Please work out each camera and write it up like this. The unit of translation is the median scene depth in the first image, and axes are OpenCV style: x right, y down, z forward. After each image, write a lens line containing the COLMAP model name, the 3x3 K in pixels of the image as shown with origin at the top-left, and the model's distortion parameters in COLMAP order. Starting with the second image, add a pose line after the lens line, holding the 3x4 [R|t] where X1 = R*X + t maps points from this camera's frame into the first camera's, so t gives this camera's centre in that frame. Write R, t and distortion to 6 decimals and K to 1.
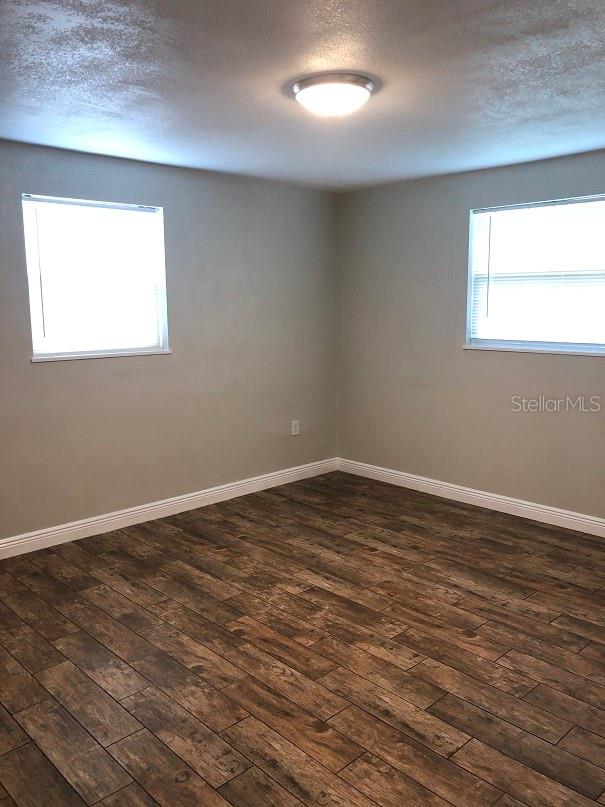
lens RADIAL K [[666.8, 0, 302.1], [0, 666.8, 405.0], [0, 0, 1]] dist [0.031290, -0.029810]
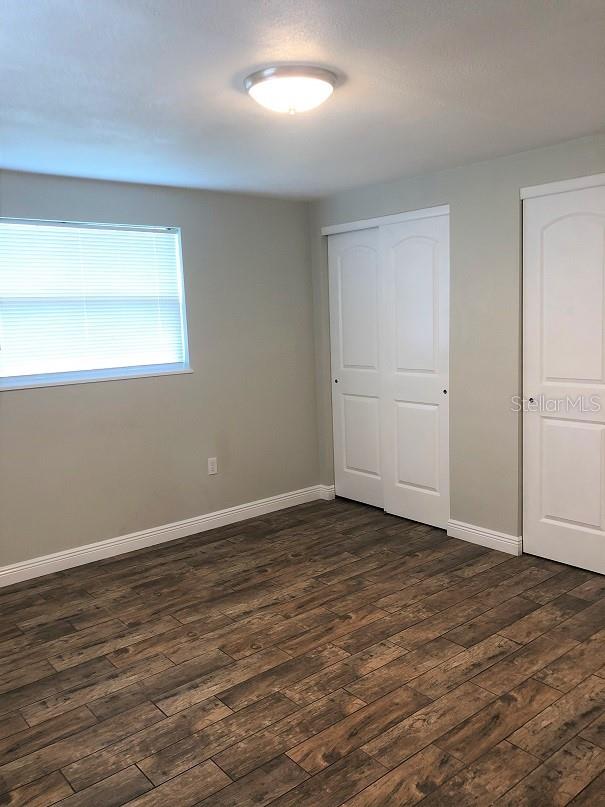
lens RADIAL K [[666.8, 0, 311.2], [0, 666.8, 400.8], [0, 0, 1]] dist [0.031290, -0.029810]
pose [[0.055121, -0.128895, 0.990125, -0.712726], [0.188409, 0.975161, 0.116458, -0.131205], [-0.980543, 0.180130, 0.078037, 0.798140]]
